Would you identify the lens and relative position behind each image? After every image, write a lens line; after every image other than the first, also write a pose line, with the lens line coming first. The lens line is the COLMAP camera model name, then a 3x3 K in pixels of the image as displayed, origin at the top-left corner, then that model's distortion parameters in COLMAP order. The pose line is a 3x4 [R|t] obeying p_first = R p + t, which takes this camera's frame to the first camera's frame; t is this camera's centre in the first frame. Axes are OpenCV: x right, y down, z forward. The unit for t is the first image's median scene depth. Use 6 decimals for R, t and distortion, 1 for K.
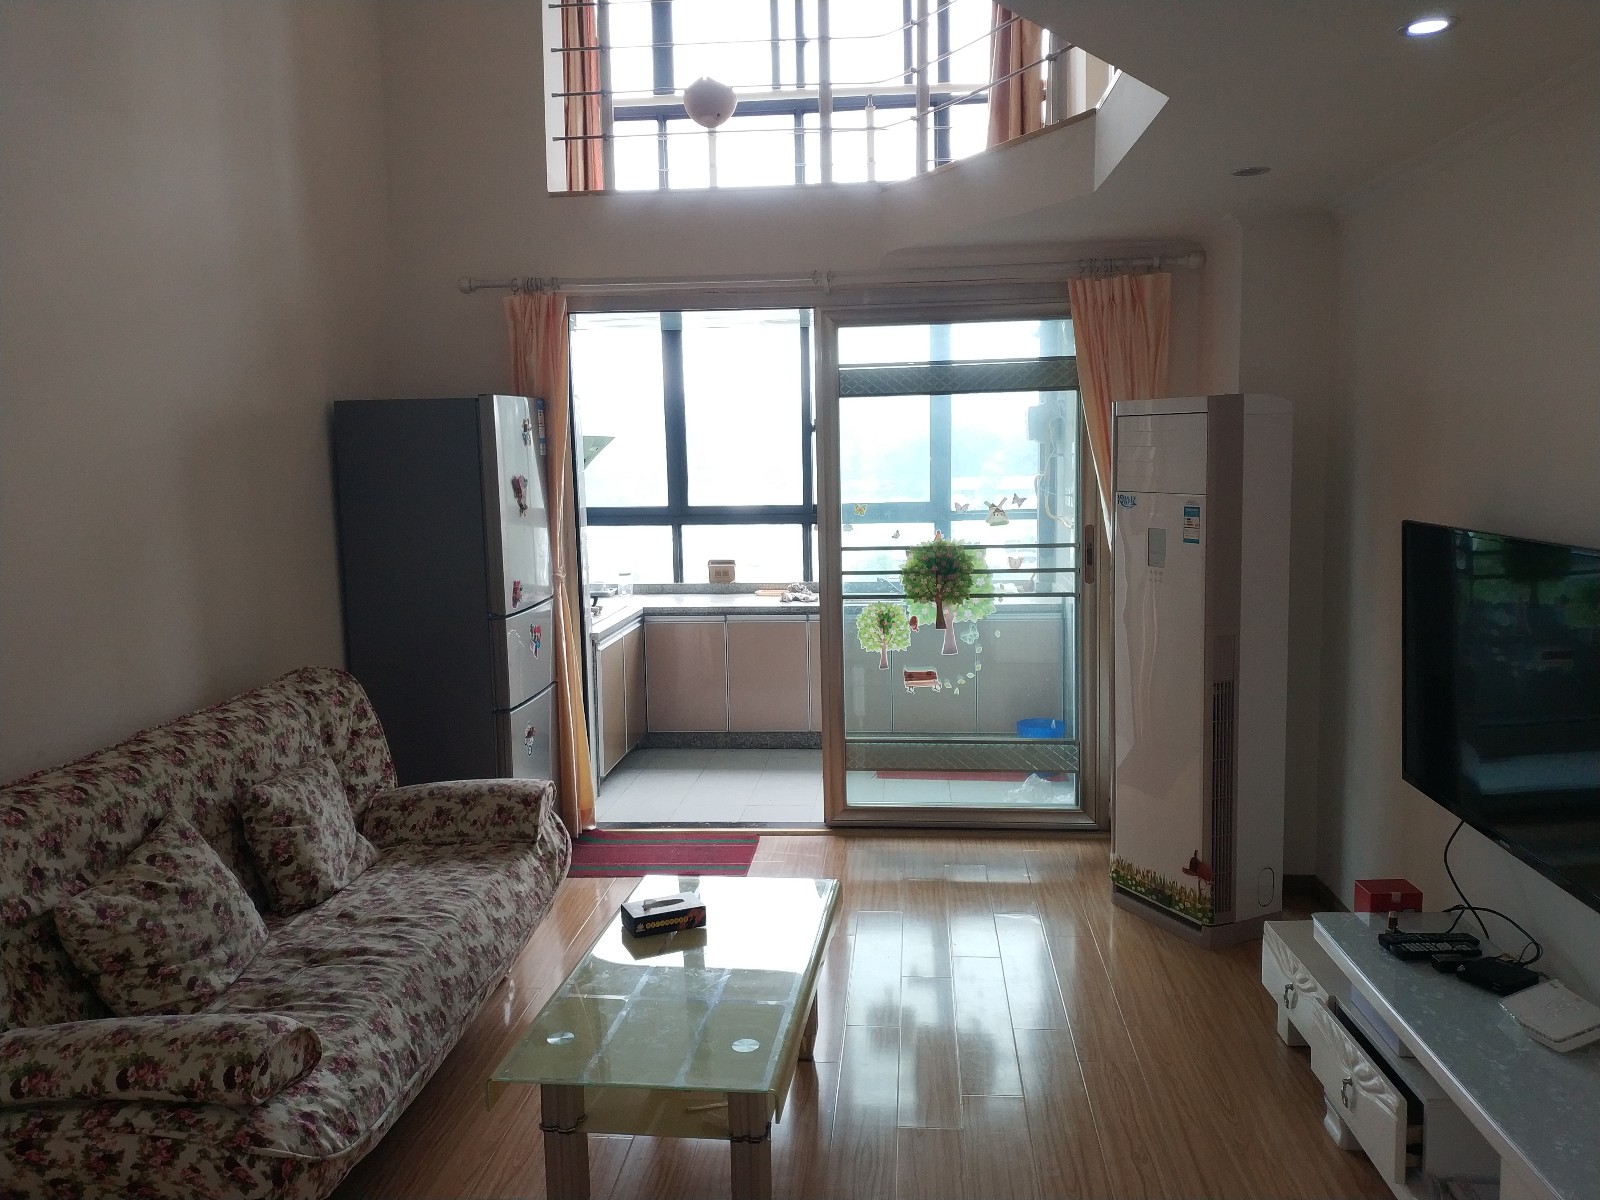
lens RADIAL K [[1234.9, 0, 798.1], [0, 1234.9, 593.9], [0, 0, 1]] dist [0.063438, -0.093155]
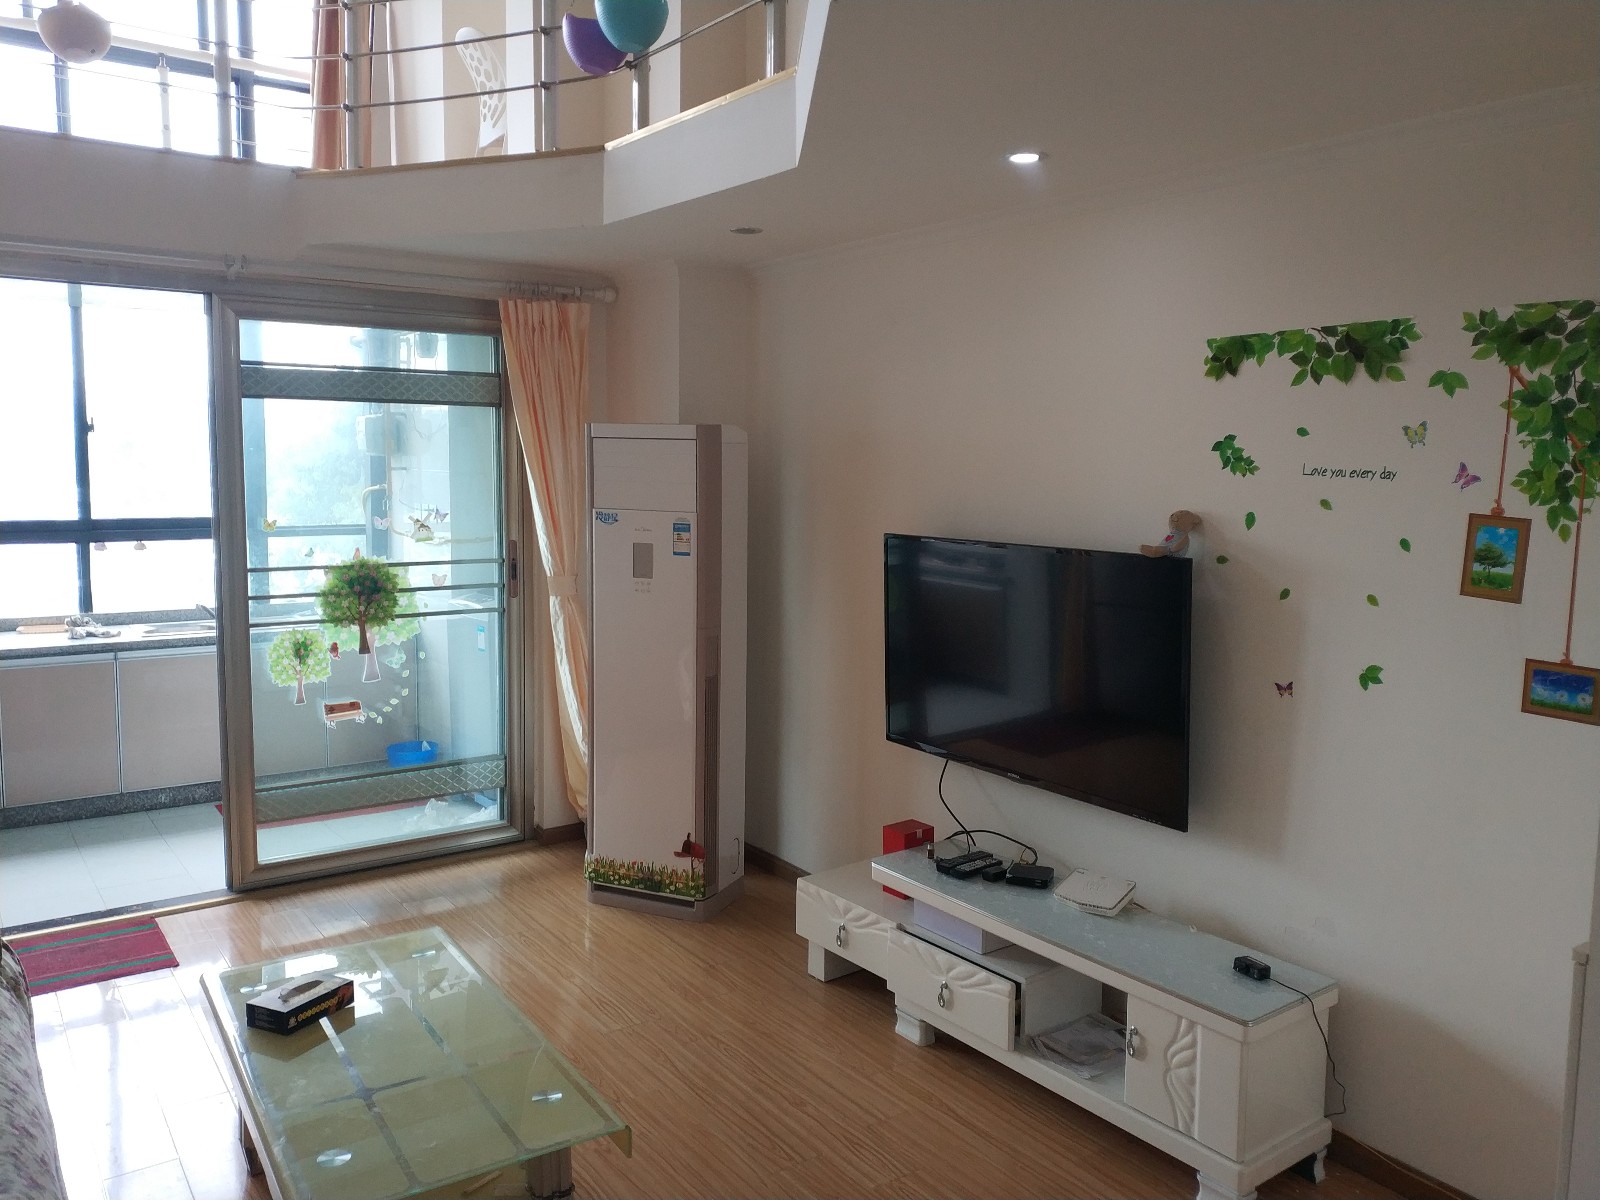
lens RADIAL K [[1234.9, 0, 805.9], [0, 1234.9, 582.9], [0, 0, 1]] dist [0.063438, -0.093155]
pose [[0.761216, -0.034835, 0.647562, -0.239133], [0.048747, 0.998805, -0.003572, -0.005423], [-0.646664, 0.034286, 0.762004, 0.071126]]
